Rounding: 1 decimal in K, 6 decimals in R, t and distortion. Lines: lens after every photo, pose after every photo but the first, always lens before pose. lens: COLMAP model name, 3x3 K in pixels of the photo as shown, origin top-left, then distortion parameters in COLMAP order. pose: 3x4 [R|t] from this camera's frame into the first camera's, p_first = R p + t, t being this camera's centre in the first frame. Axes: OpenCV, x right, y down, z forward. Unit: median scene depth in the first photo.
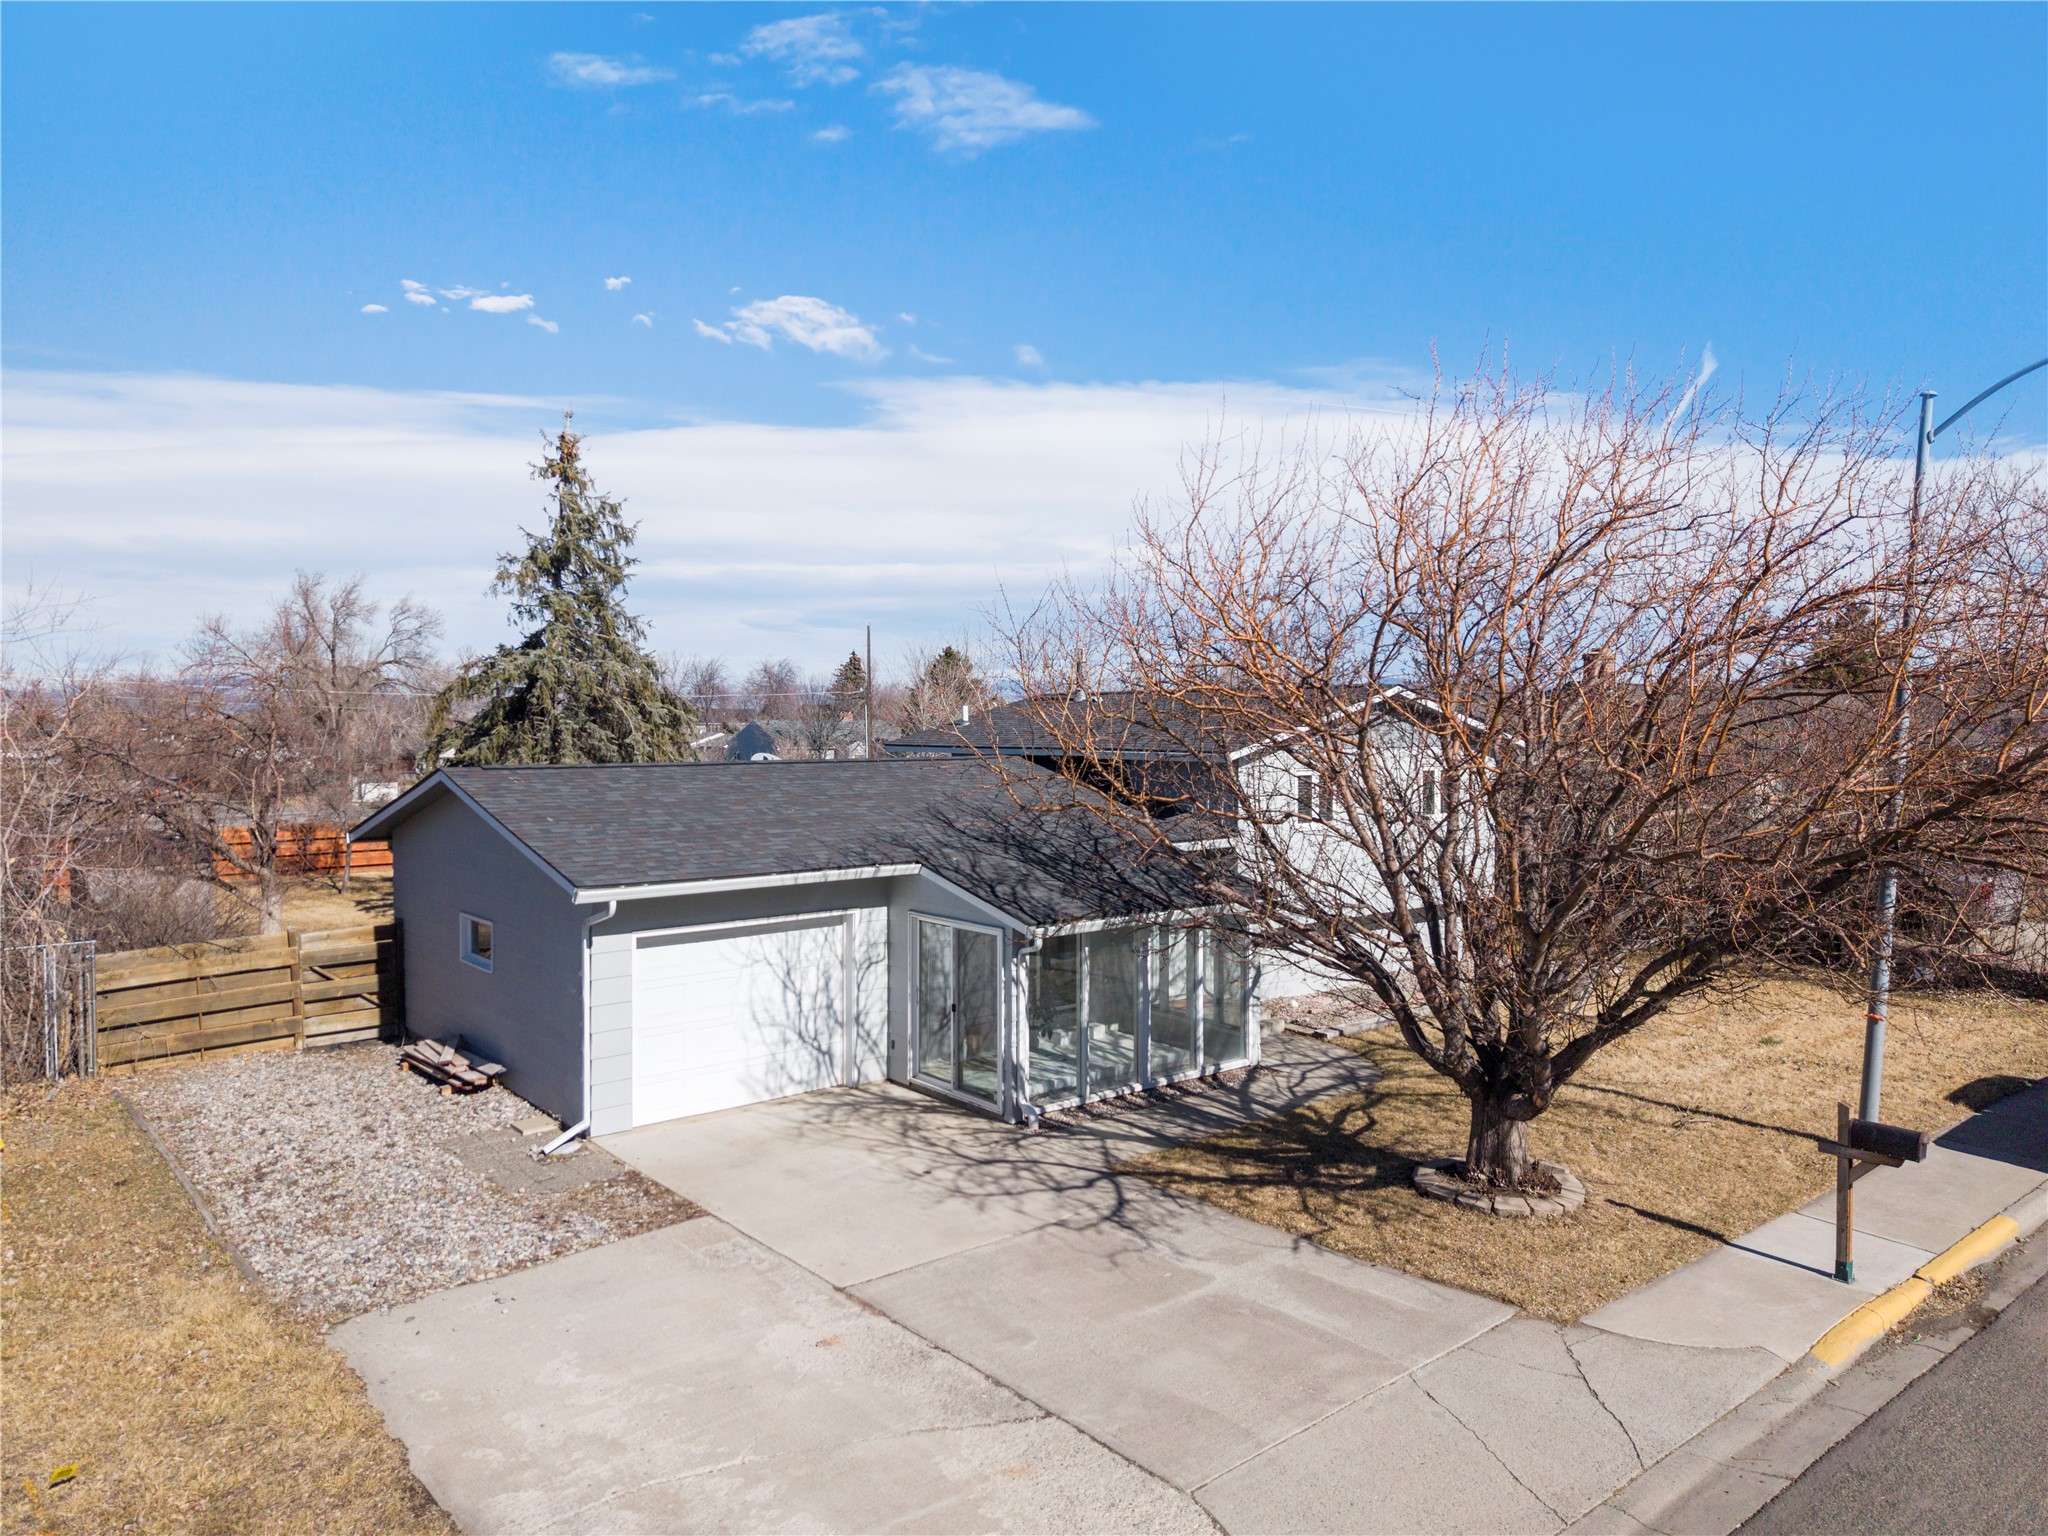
lens RADIAL K [[1383.9, 0, 1024.0], [0, 1383.9, 768.0], [0, 0, 1]] dist [0.047928, -0.051785]
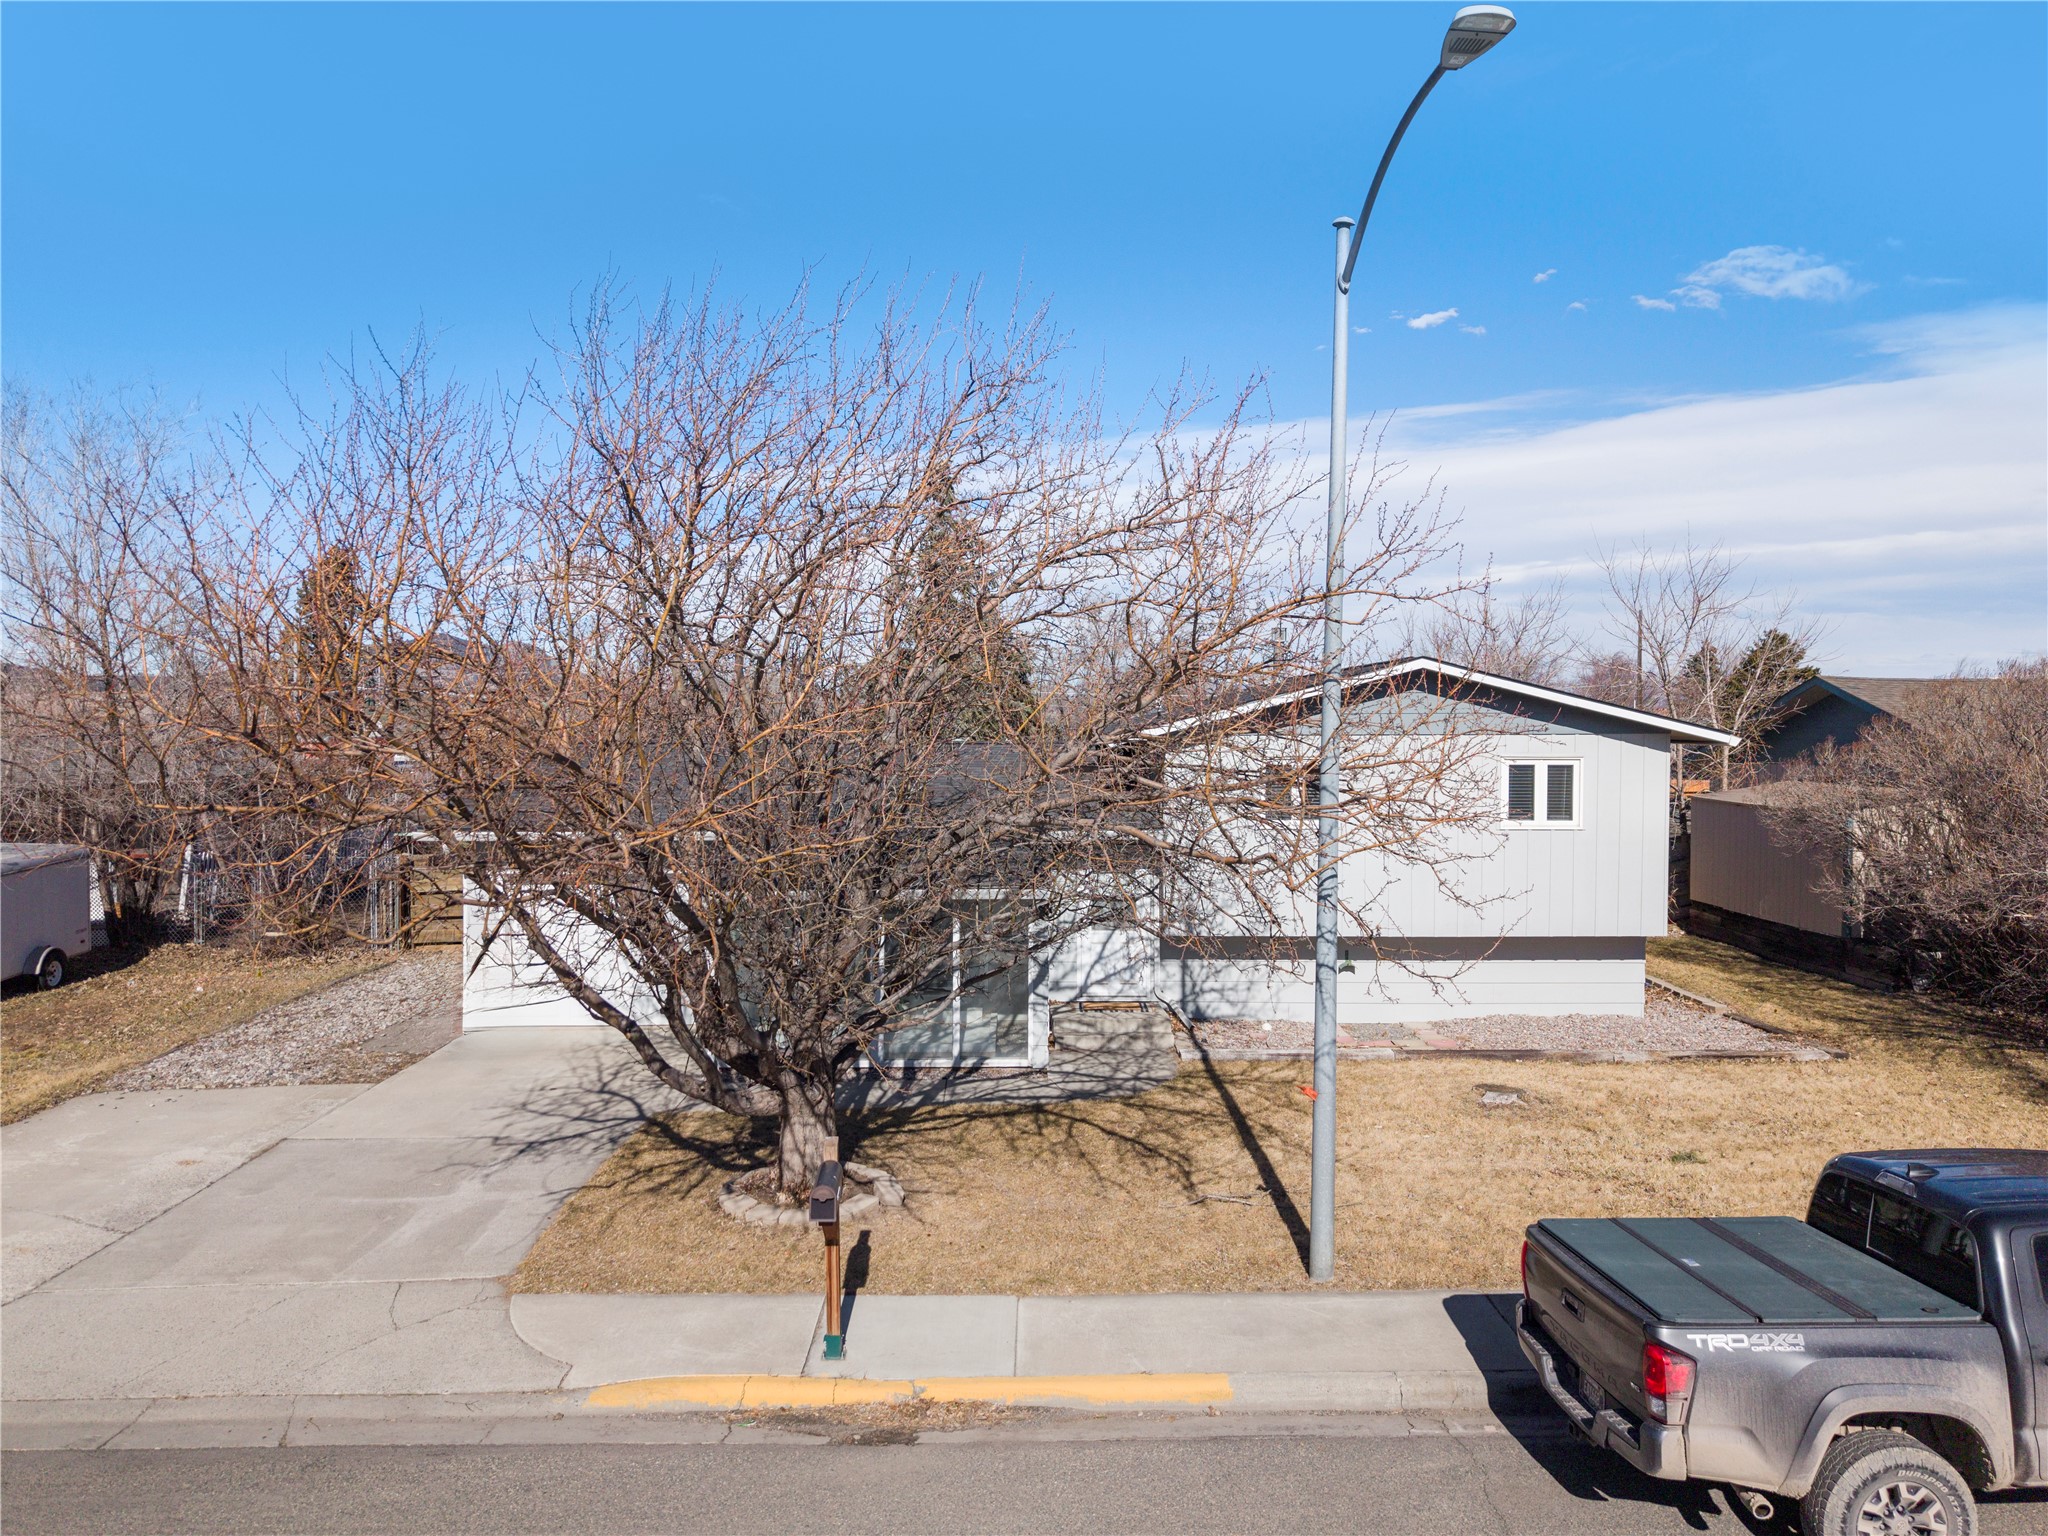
lens RADIAL K [[1384.5, 0, 1024.0], [0, 1384.5, 768.0], [0, 0, 1]] dist [0.004575, 0.000248]
pose [[0.772821, 0.017072, -0.634395, 0.977999], [-0.017617, 0.999830, 0.005446, 0.008695], [0.634380, 0.006968, 0.772990, 0.355071]]
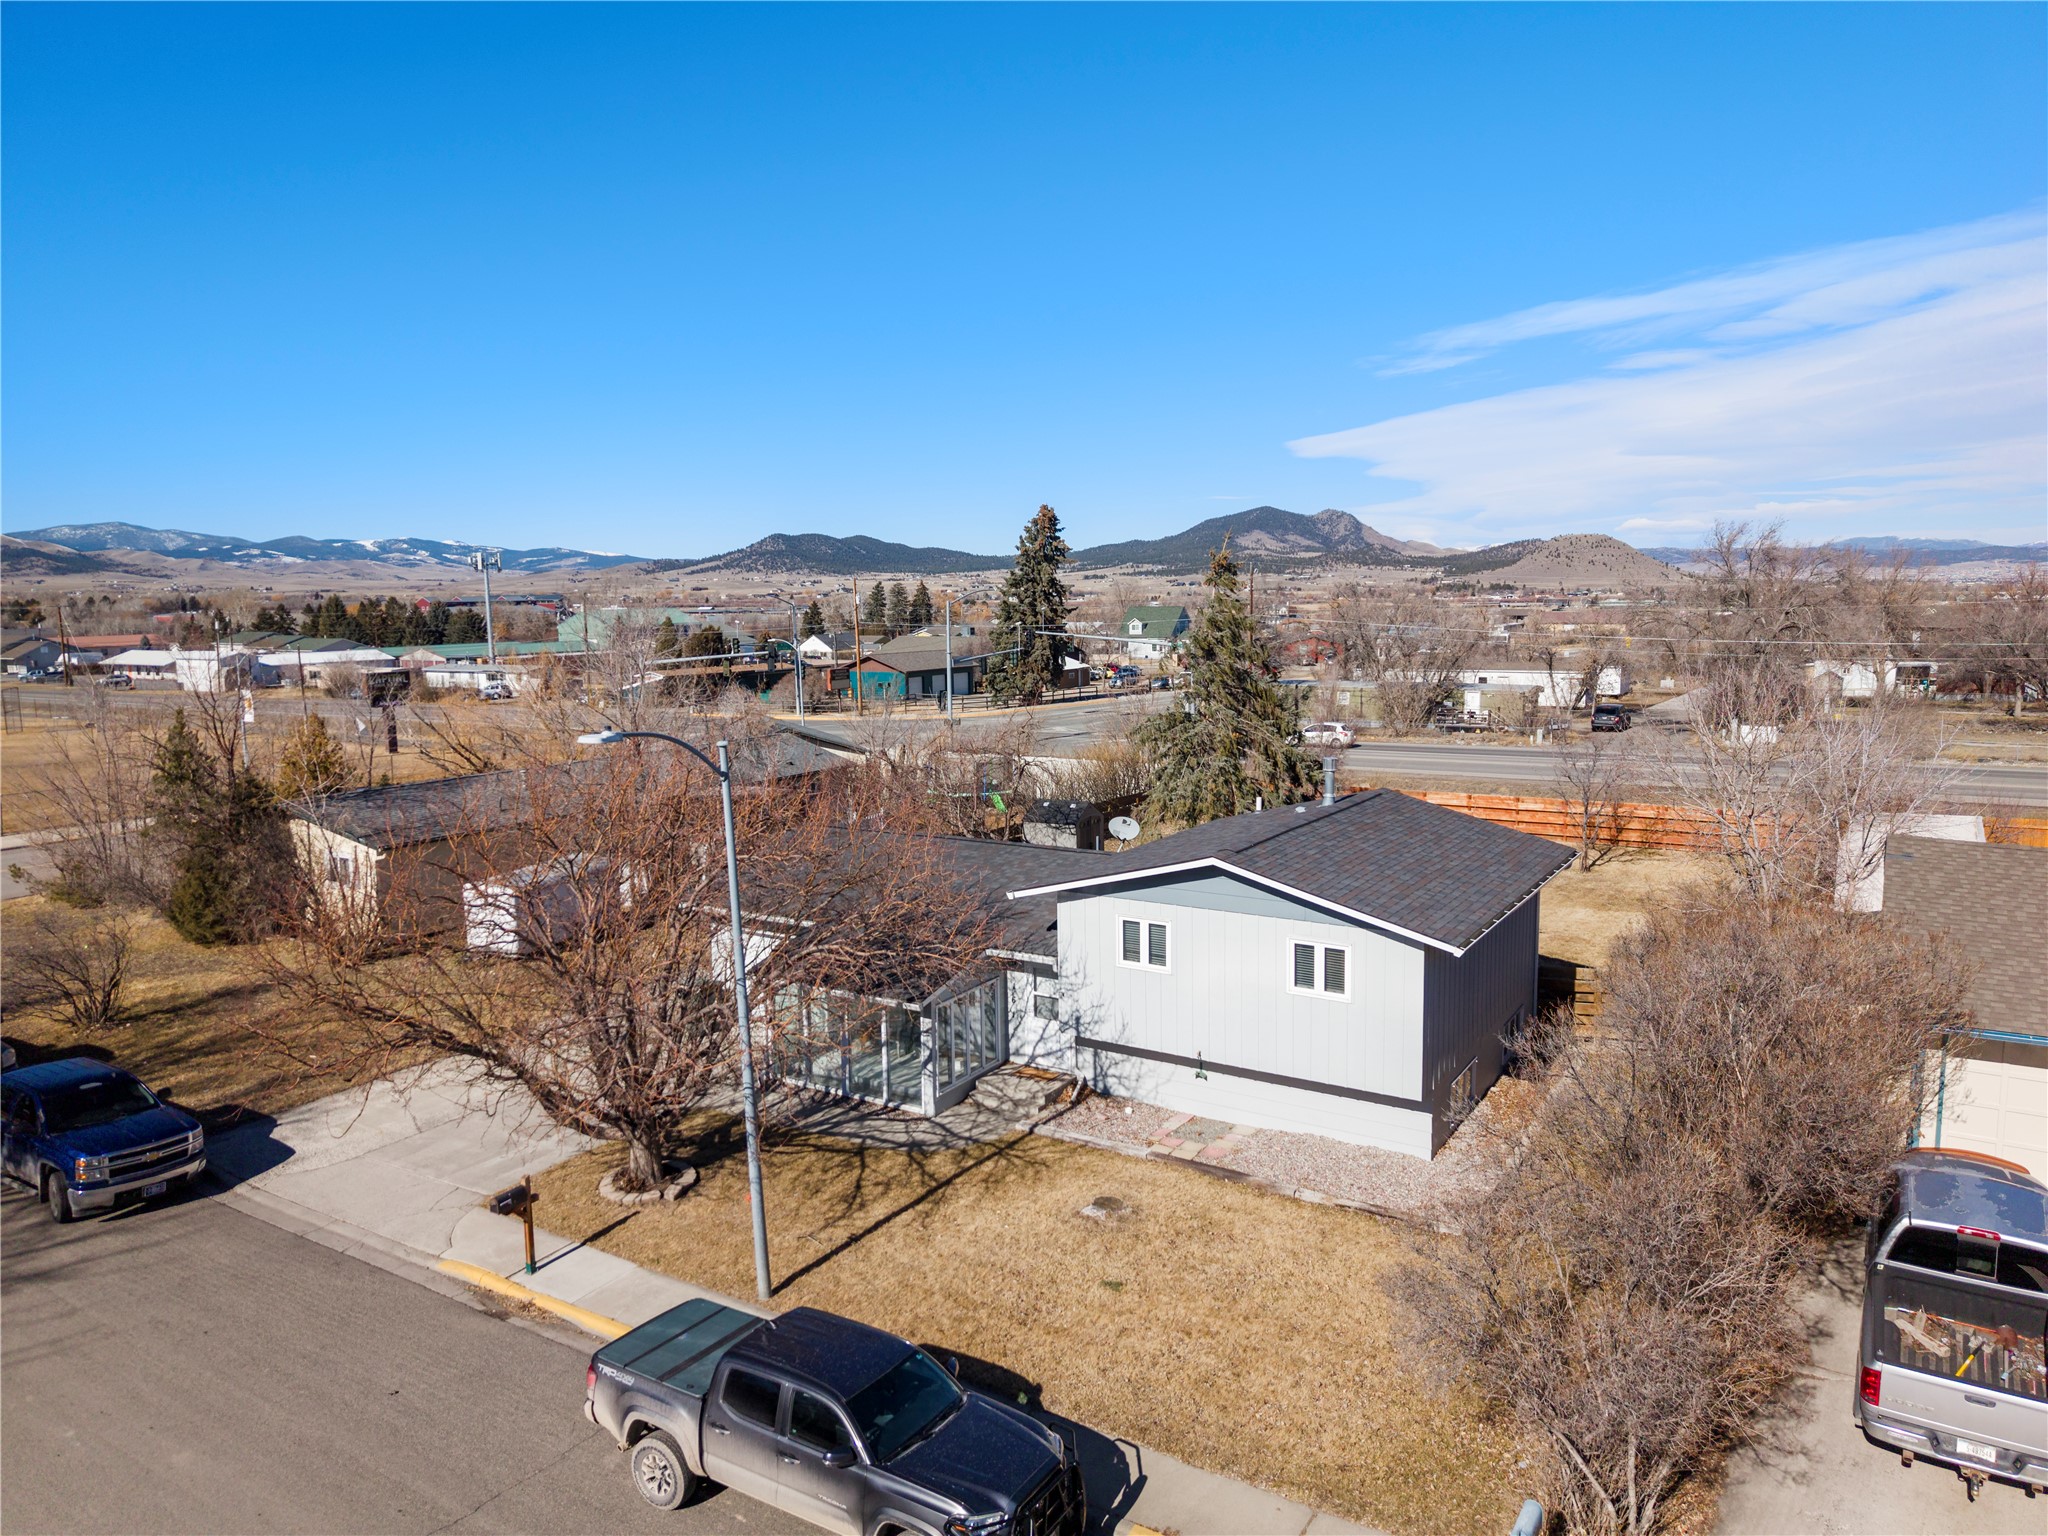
lens RADIAL K [[1372.2, 0, 1024.0], [0, 1372.2, 768.0], [0, 0, 1]] dist [0.044758, -0.047981]
pose [[0.298565, 0.111888, -0.947808, 1.949152], [-0.008274, 0.993370, 0.114661, -0.396104], [0.954353, -0.026392, 0.297512, 0.893538]]
